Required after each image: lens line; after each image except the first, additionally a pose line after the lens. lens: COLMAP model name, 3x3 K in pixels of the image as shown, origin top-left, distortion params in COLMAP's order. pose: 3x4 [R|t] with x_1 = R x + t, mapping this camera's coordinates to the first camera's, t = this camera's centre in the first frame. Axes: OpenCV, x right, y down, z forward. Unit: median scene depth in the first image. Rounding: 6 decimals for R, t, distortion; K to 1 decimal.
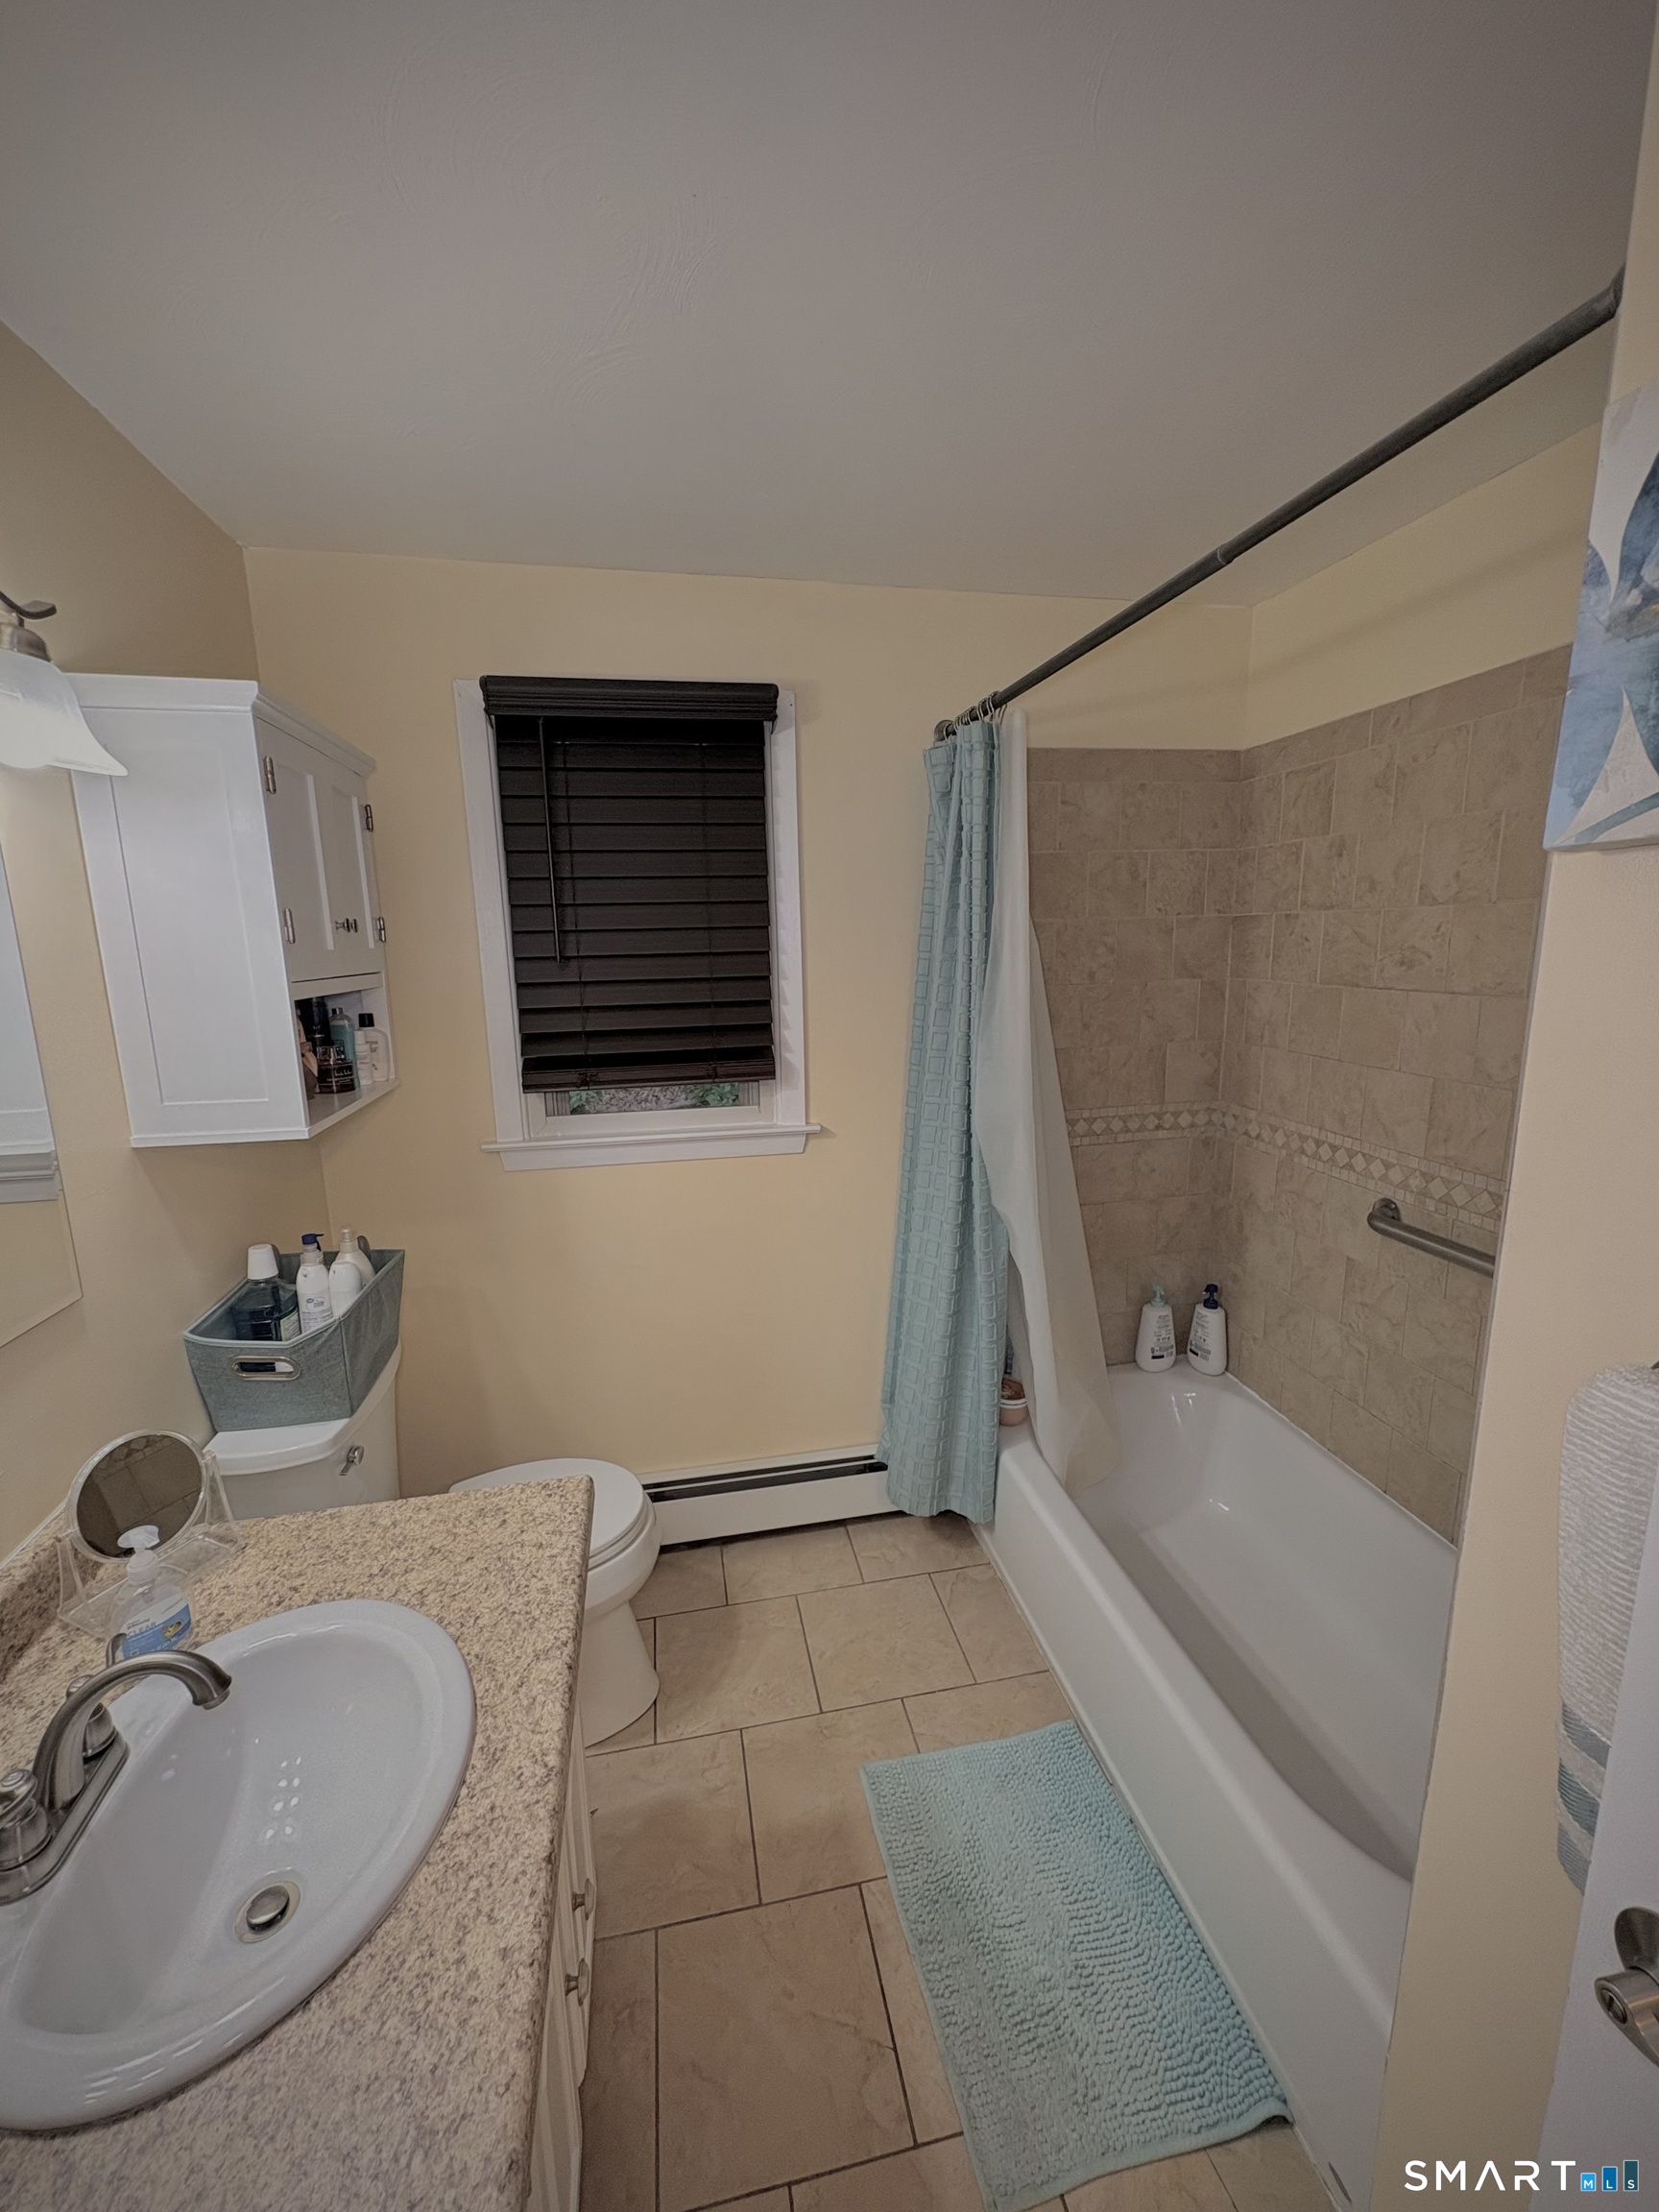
lens RADIAL K [[879.6, 0, 826.9], [0, 879.6, 1102.0], [0, 0, 1]] dist [-0.004016, 0.000156]
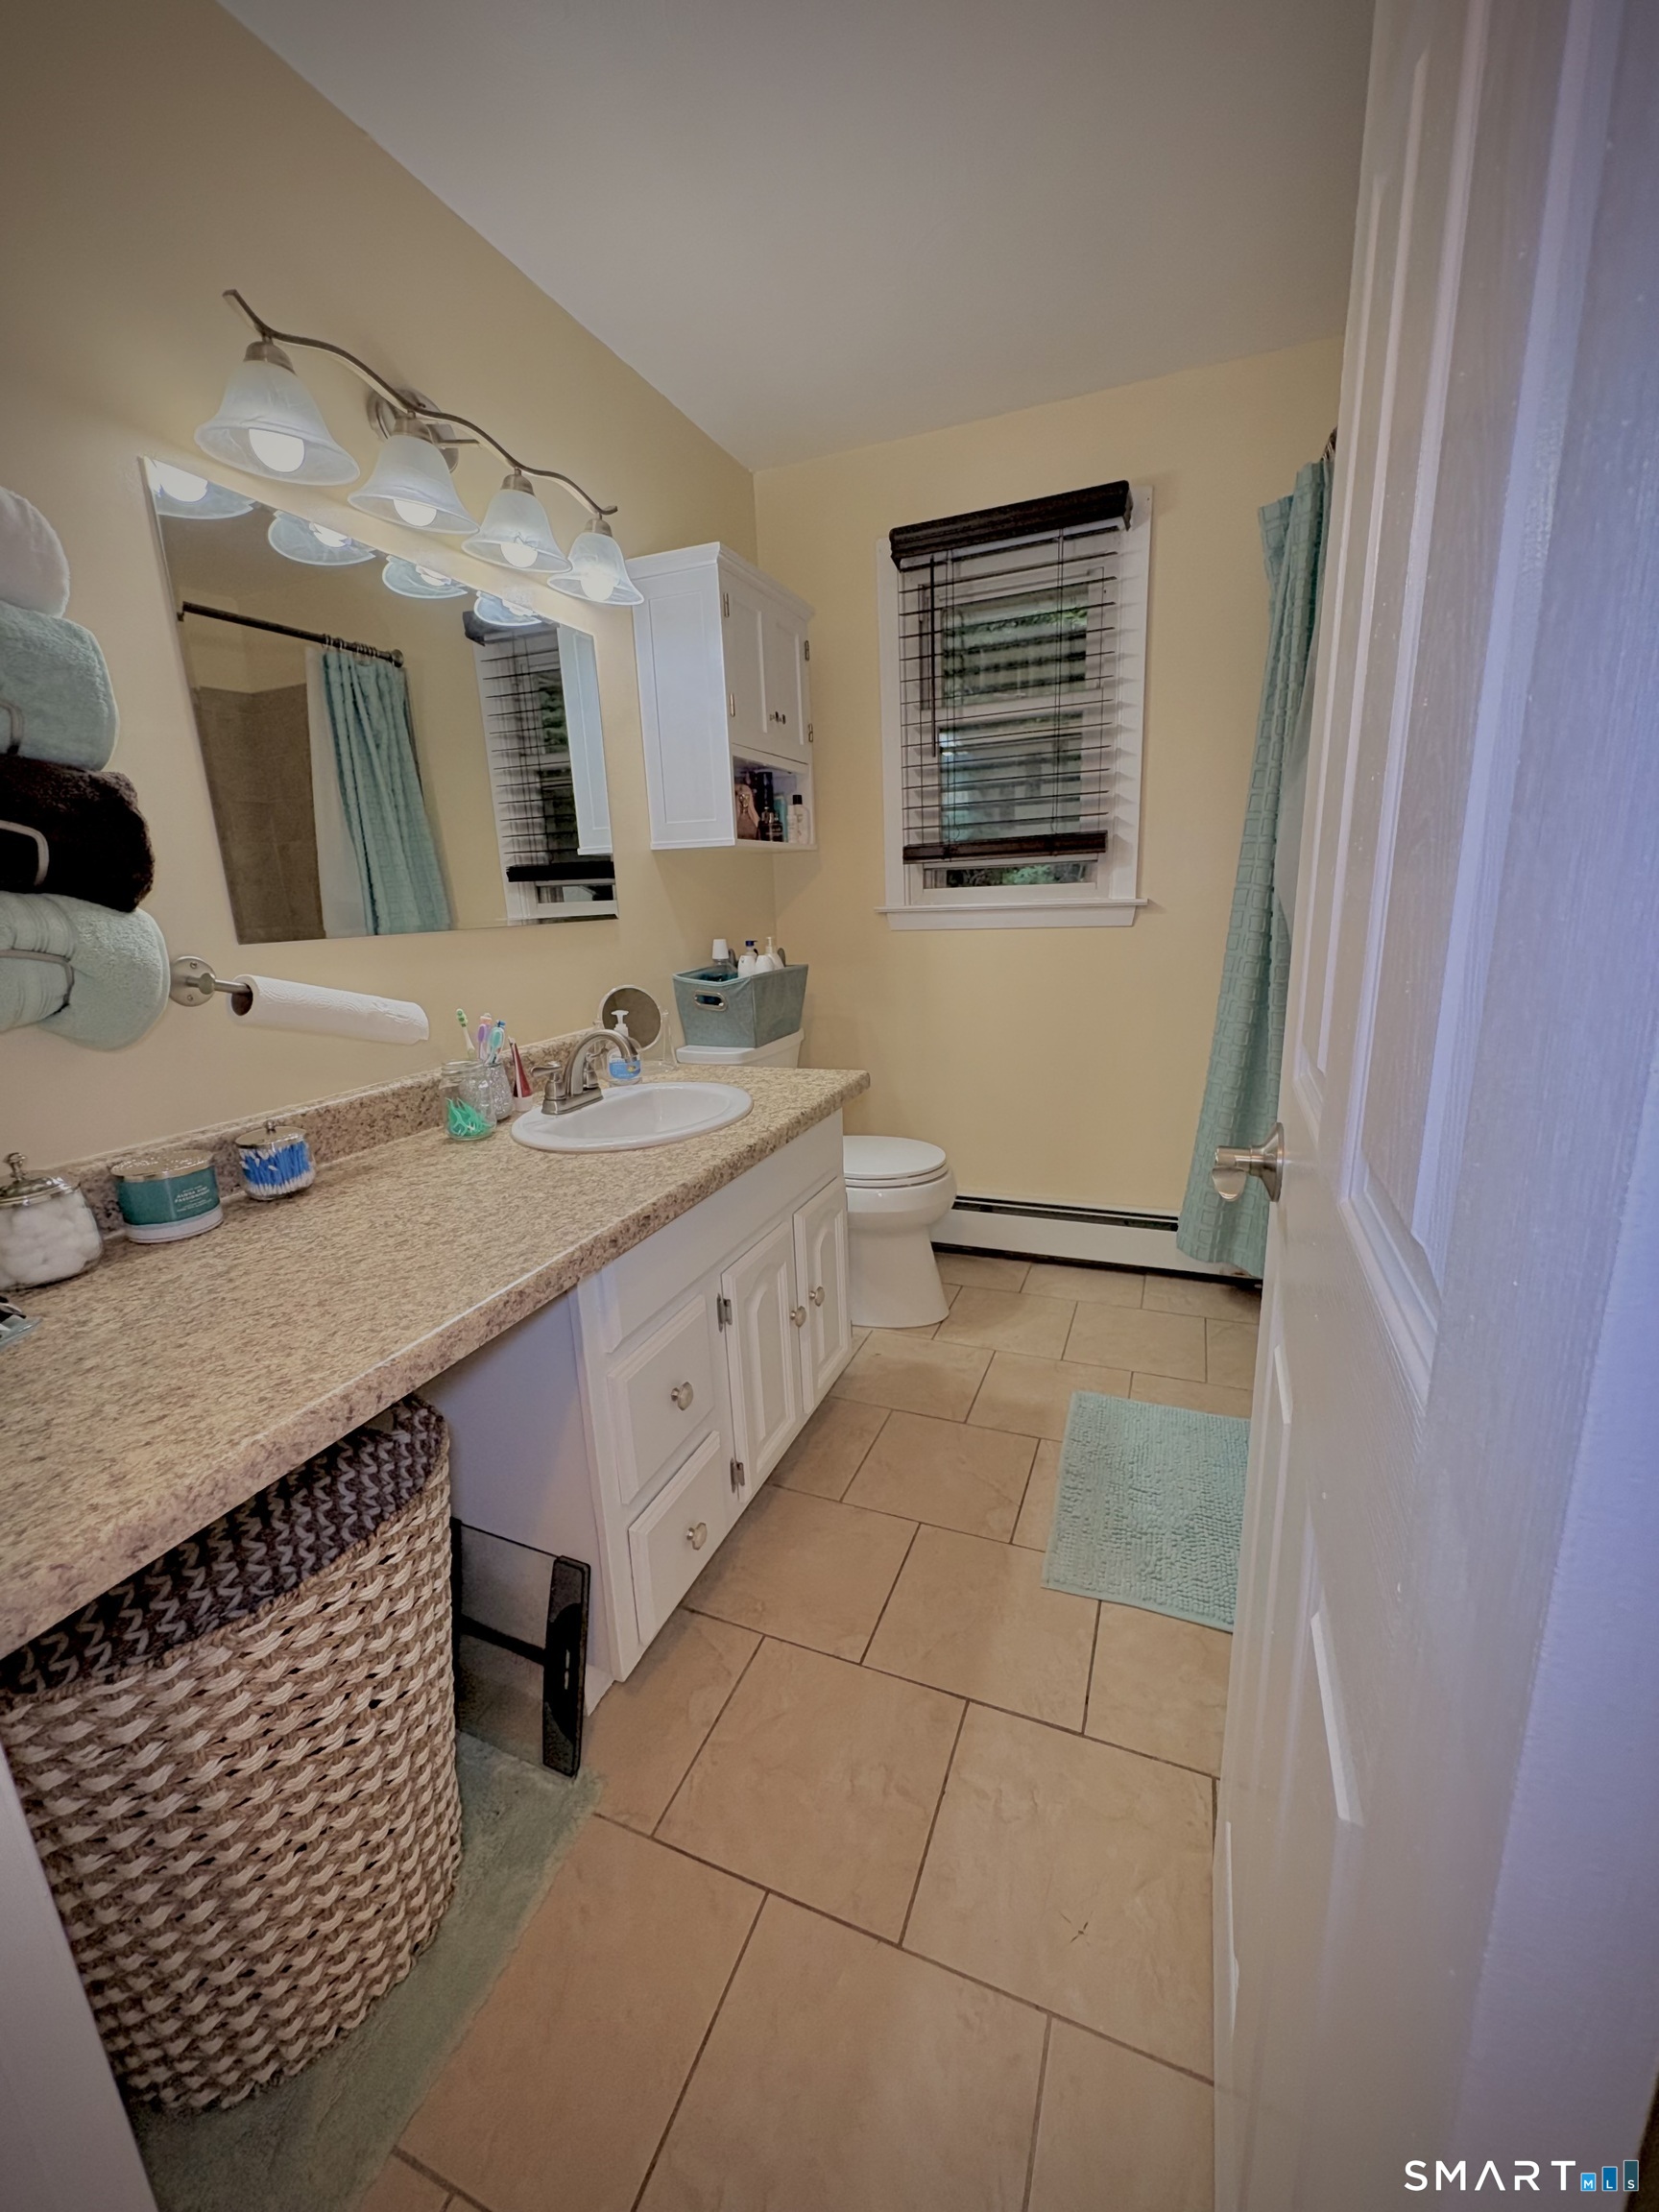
lens RADIAL K [[879.6, 0, 827.7], [0, 879.6, 1106.8], [0, 0, 1]] dist [-0.004016, 0.000156]
pose [[0.834243, 0.119737, -0.538239, 0.355686], [-0.079008, 0.992023, 0.098229, 0.263871], [0.545707, -0.039422, 0.837048, -0.198638]]
